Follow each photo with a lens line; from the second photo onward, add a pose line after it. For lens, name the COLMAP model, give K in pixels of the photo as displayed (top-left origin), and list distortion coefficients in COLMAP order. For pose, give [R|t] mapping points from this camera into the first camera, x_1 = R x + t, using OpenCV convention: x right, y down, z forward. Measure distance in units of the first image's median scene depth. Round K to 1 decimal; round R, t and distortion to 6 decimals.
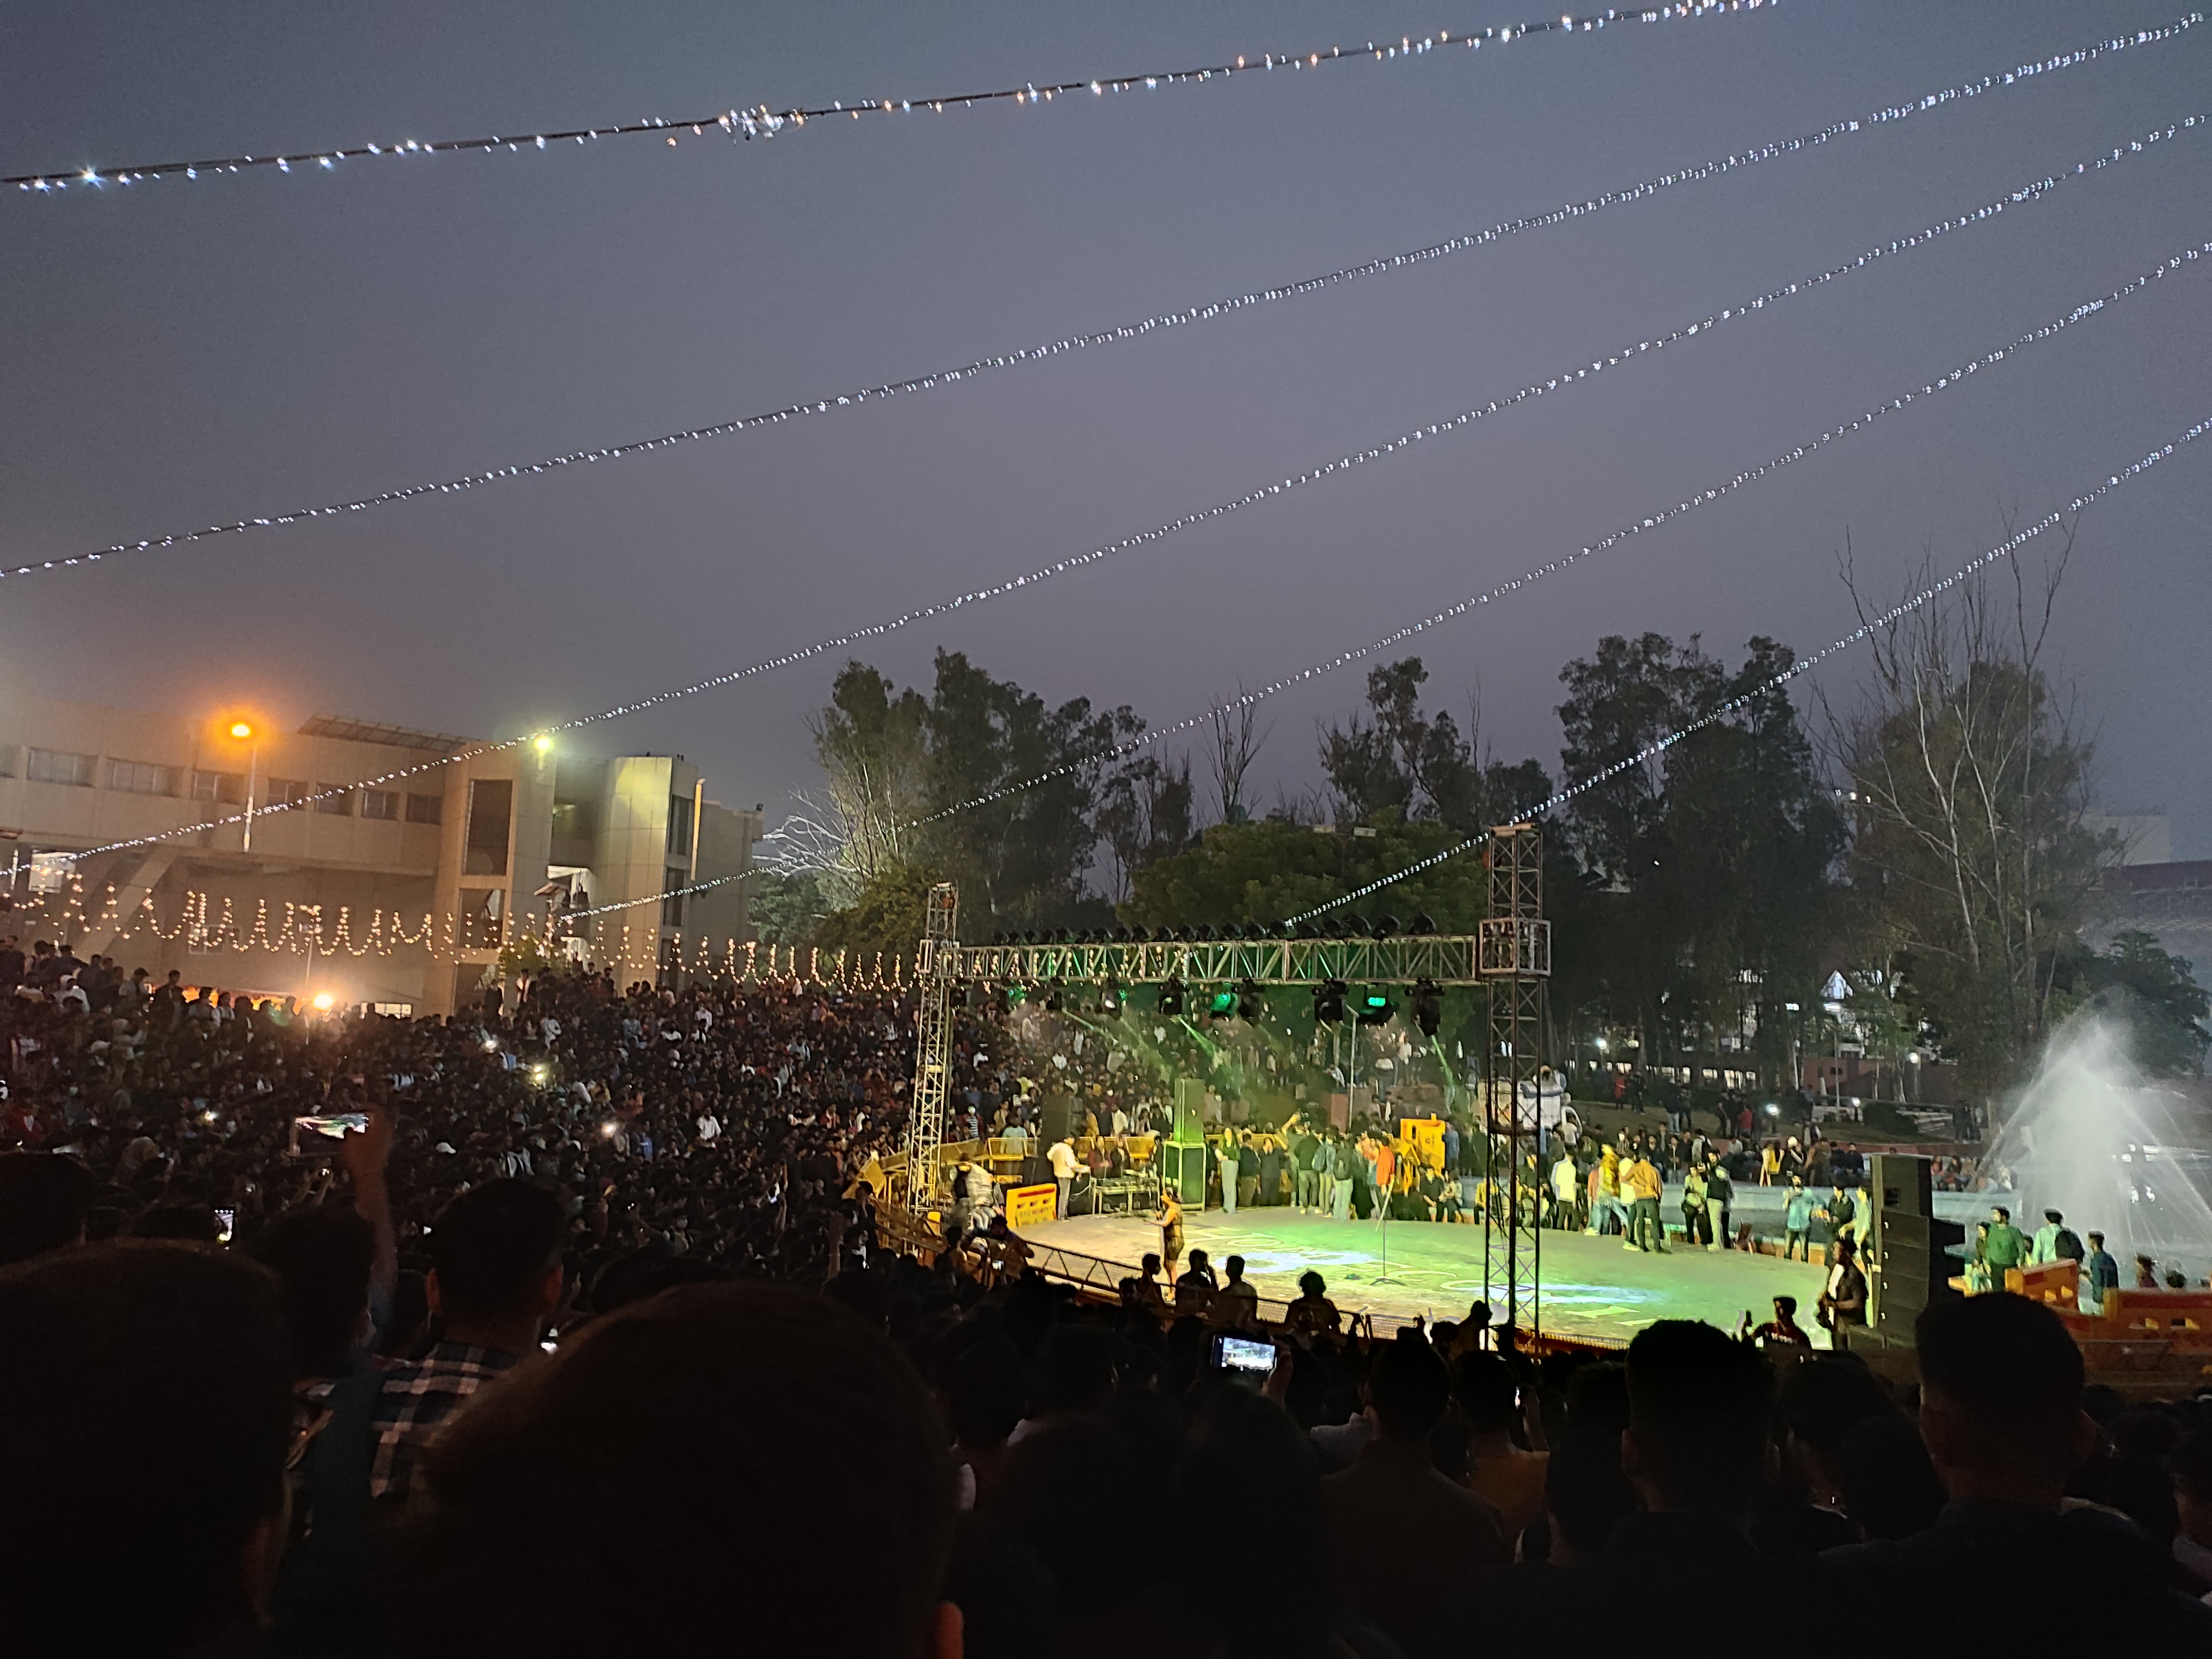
lens RADIAL K [[1605.3, 0, 1106.0], [0, 1605.3, 829.5], [0, 0, 1]] dist [0.001133, 0.000451]
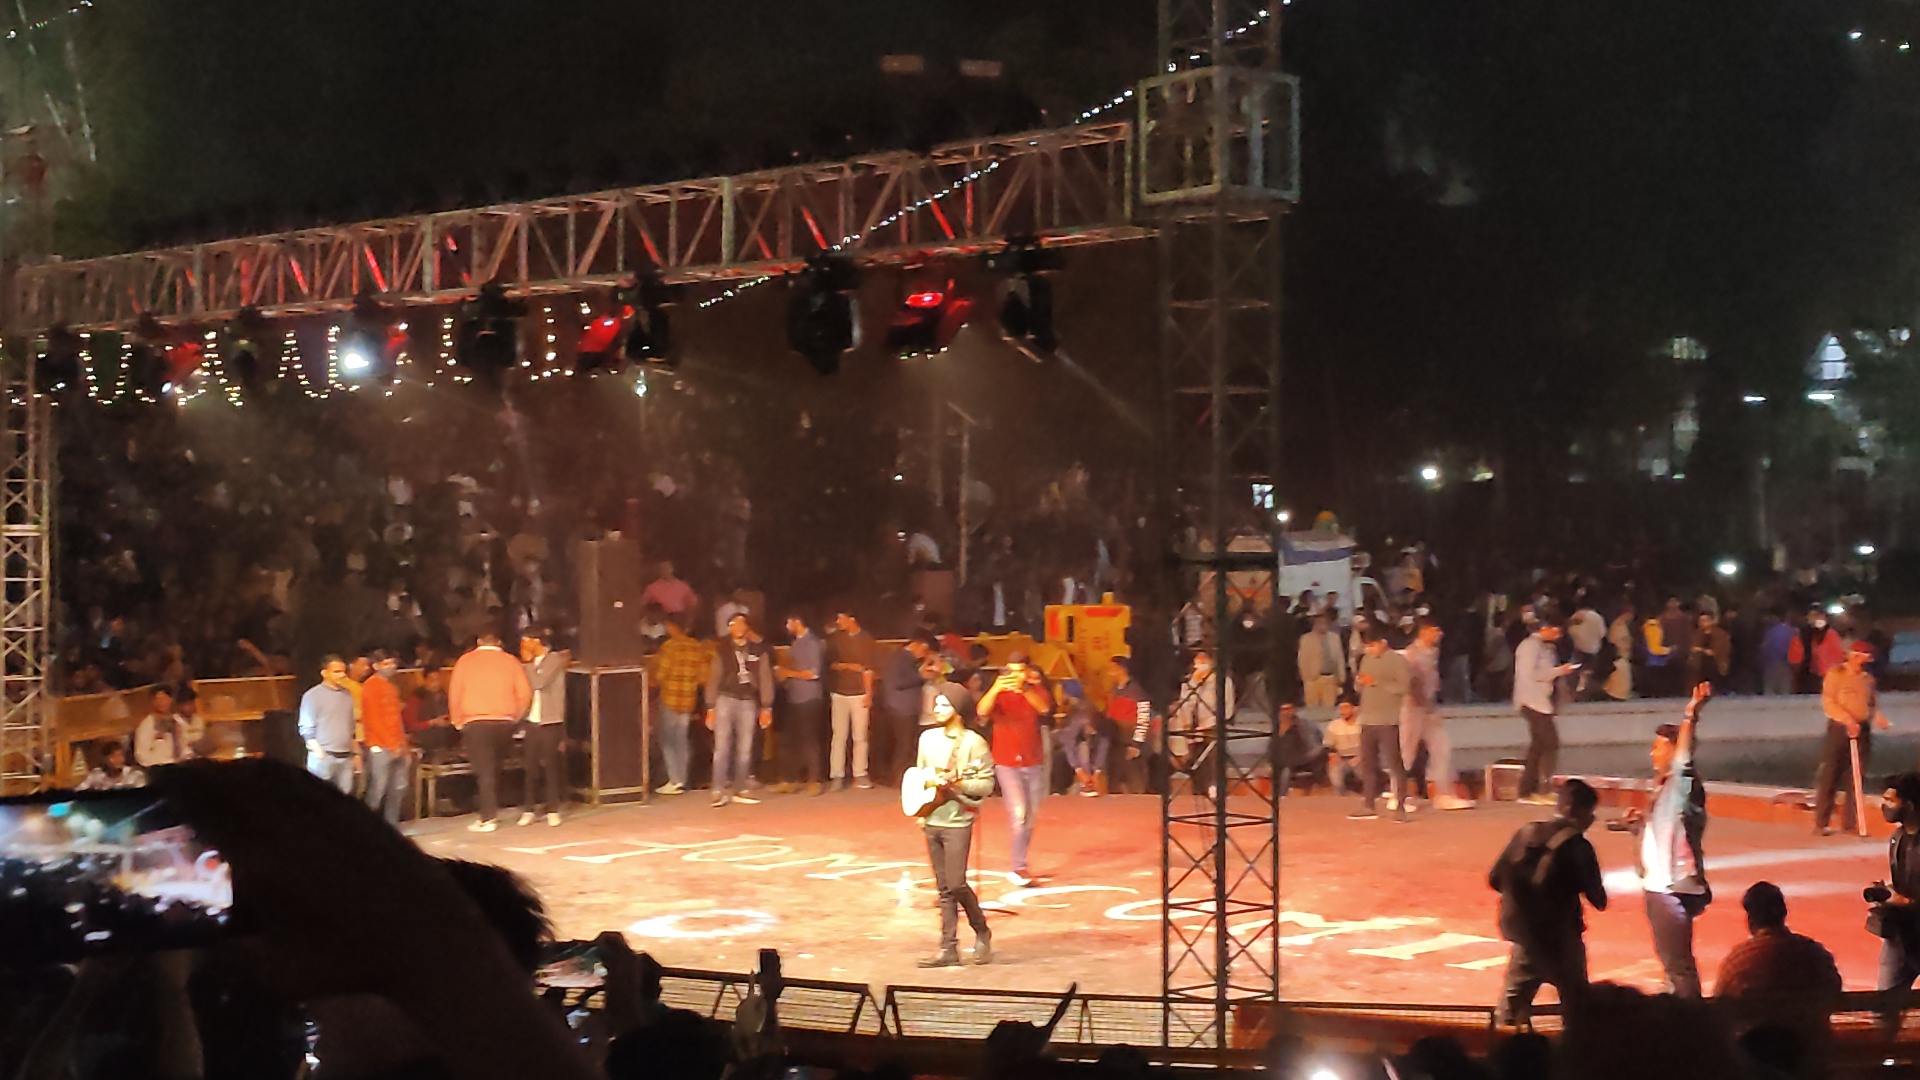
lens RADIAL K [[2943.9, 0, 960.0], [0, 2943.9, 540.0], [0, 0, 1]] dist [0.260596, -1.961485]
pose [[0.989233, -0.046518, 0.138760, 0.054846], [0.026448, 0.989352, 0.143119, 0.049708], [-0.143940, -0.137908, 0.979930, 0.168070]]
